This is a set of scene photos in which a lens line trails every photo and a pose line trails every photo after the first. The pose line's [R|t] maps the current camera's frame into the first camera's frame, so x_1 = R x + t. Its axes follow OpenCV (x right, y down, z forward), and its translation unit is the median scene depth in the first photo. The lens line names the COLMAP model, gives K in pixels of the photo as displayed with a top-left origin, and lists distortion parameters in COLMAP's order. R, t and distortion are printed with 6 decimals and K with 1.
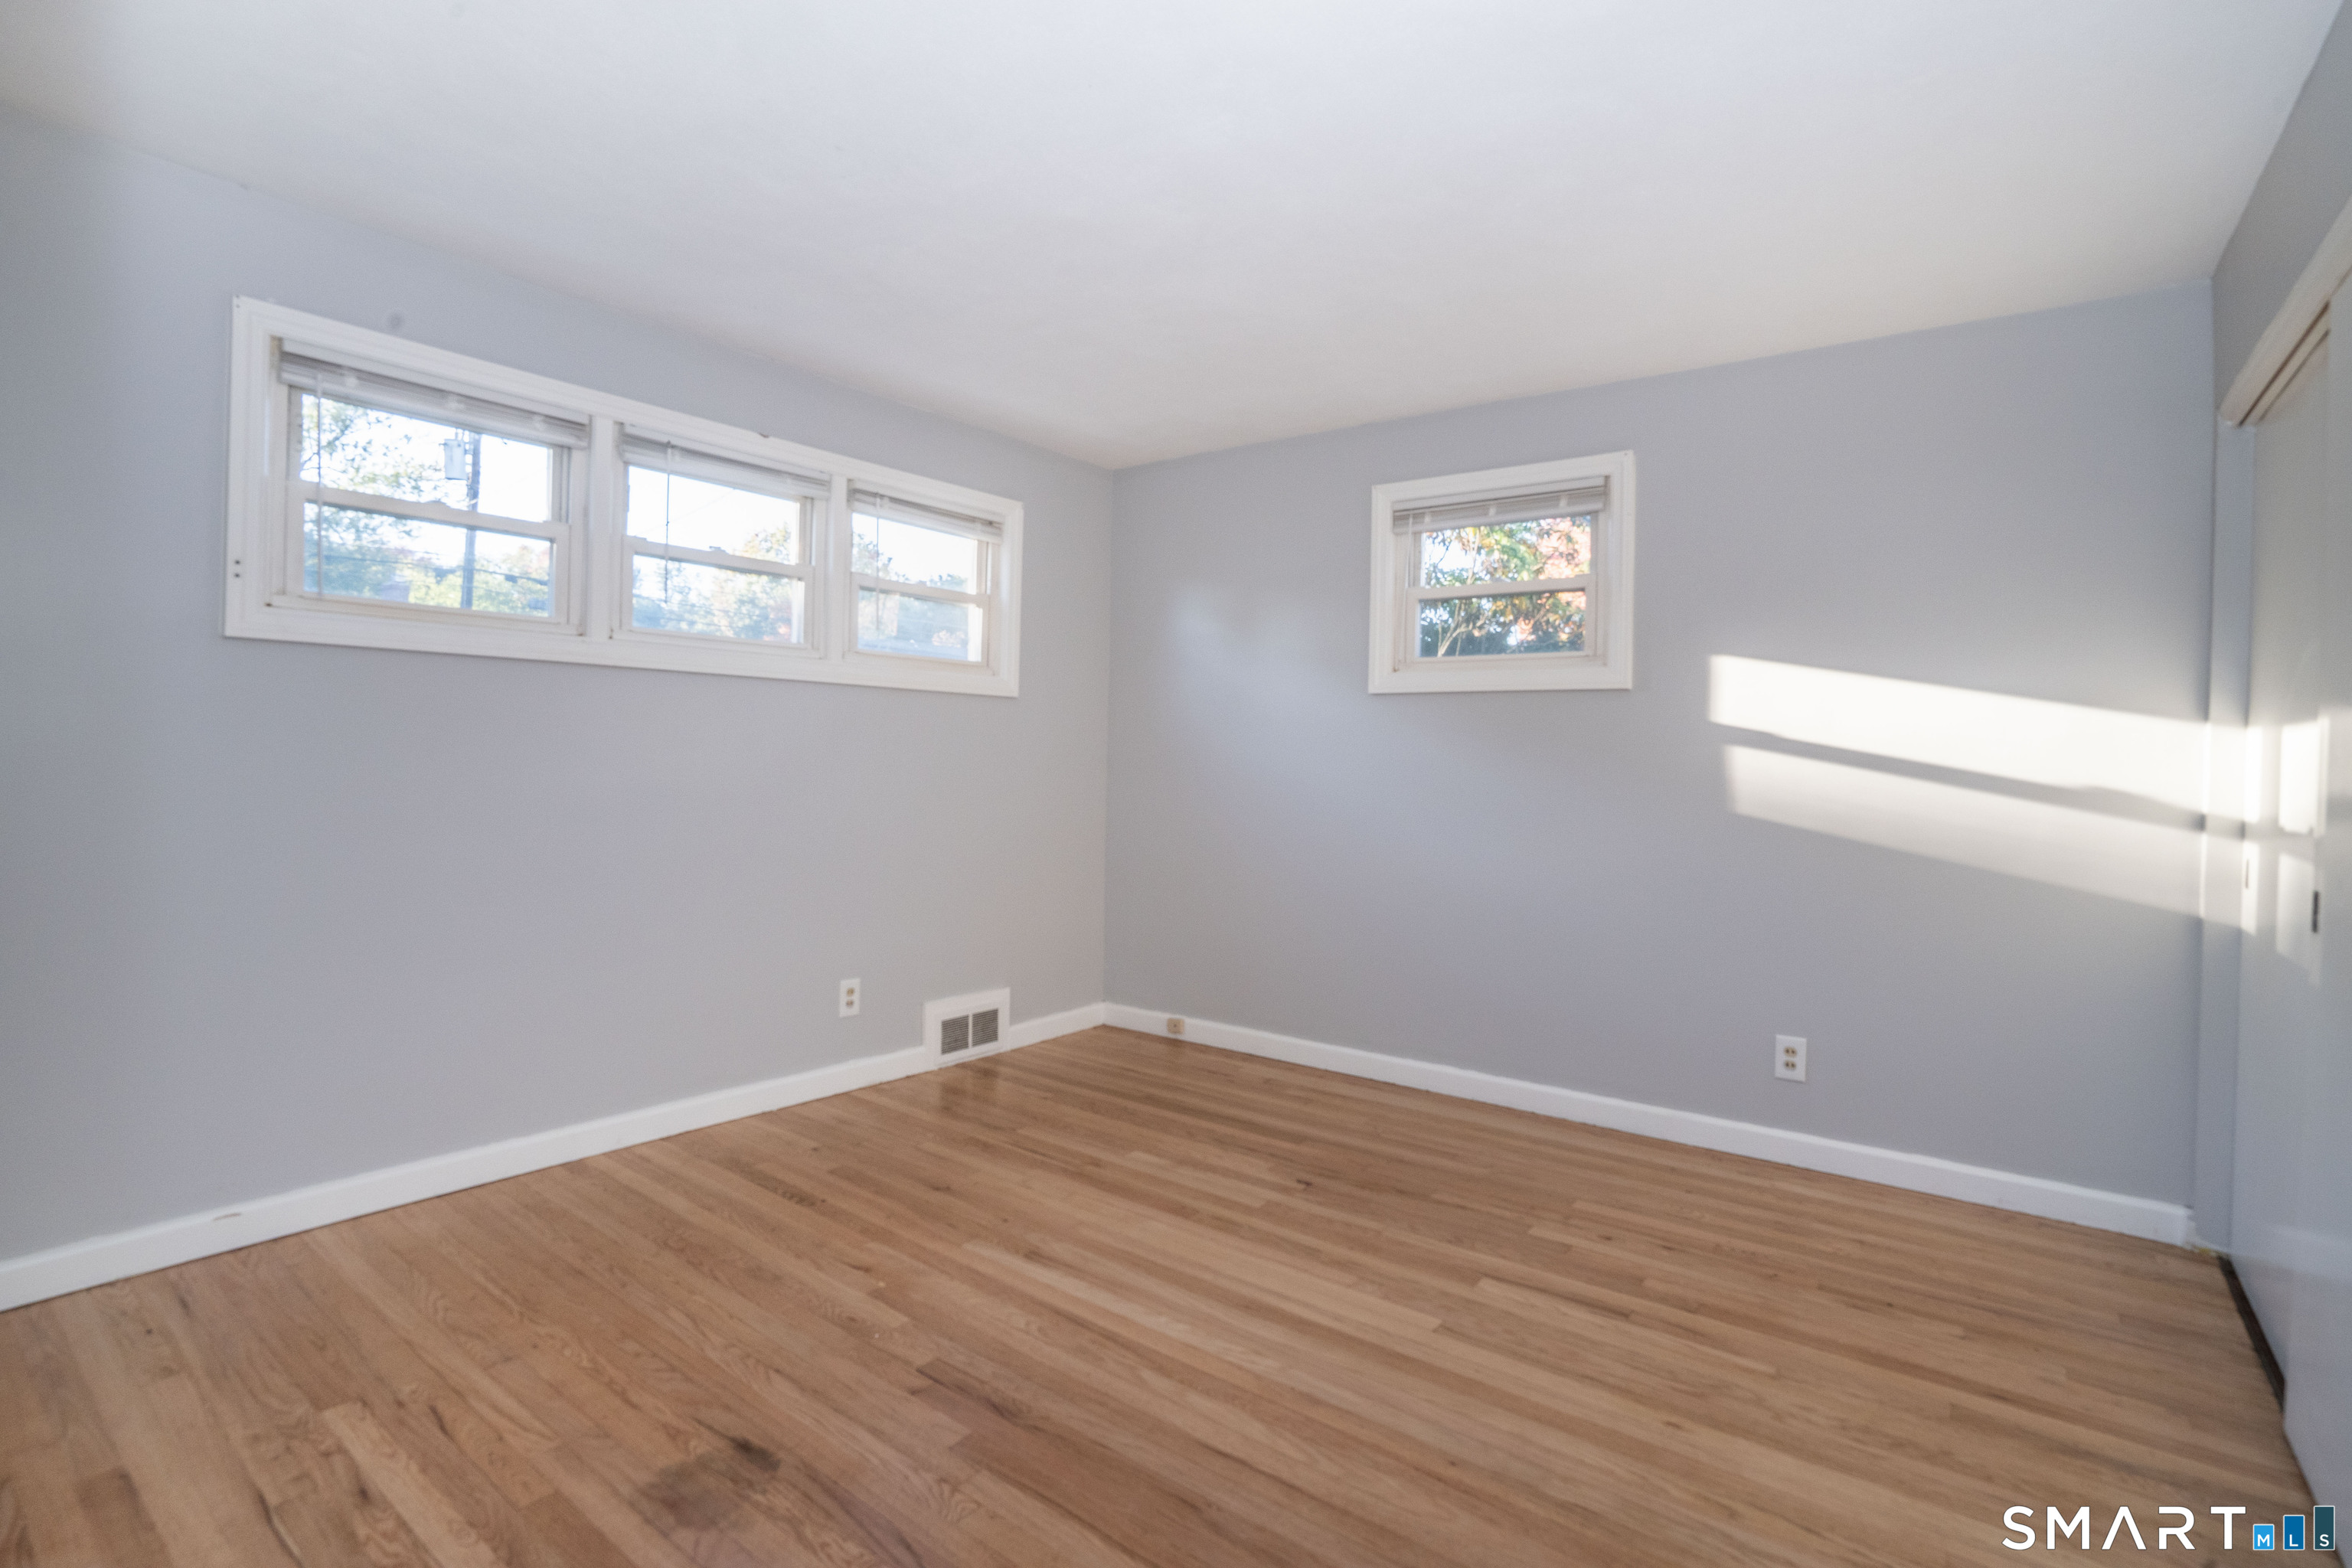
lens RADIAL K [[1078.9, 0, 1173.8], [0, 1078.9, 782.2], [0, 0, 1]] dist [-0.047686, 0.011481]
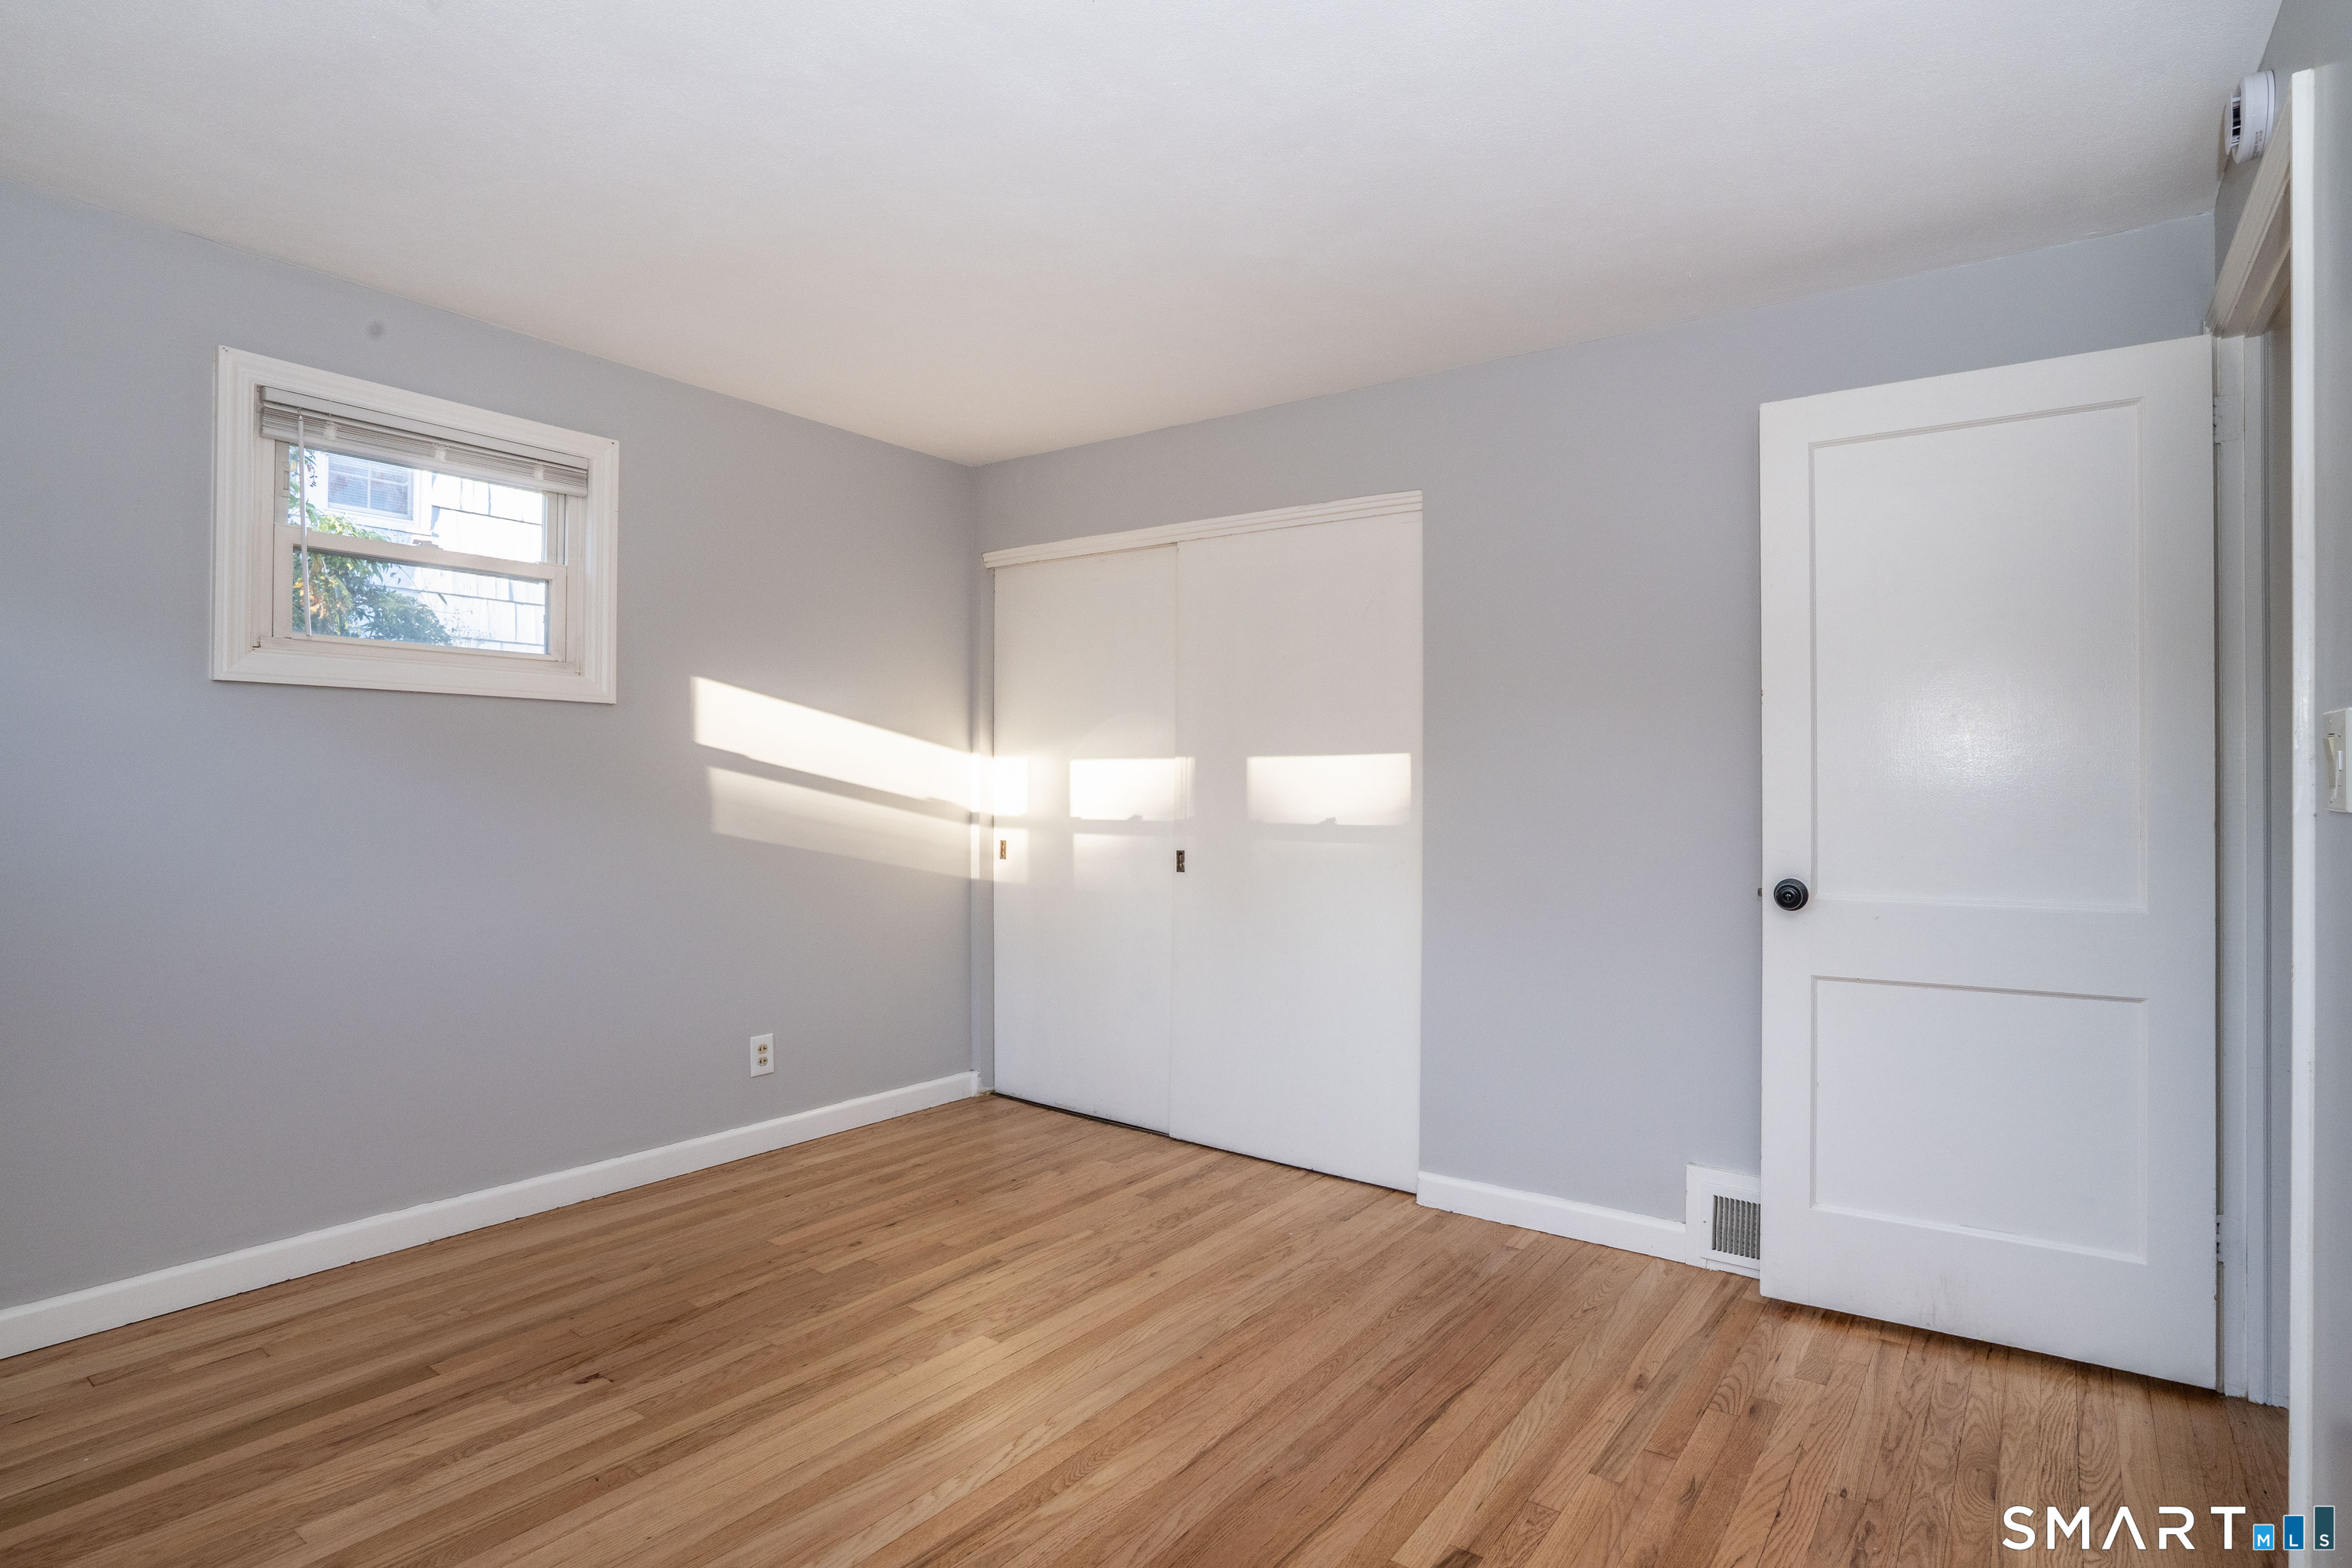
lens RADIAL K [[1196.8, 0, 1165.7], [0, 1196.8, 773.0], [0, 0, 1]] dist [-0.024181, 0.002077]
pose [[0.002020, -0.008328, 0.999963, -0.713137], [0.016533, 0.999829, 0.008293, -0.034363], [-0.999861, 0.016516, 0.002158, 0.648940]]
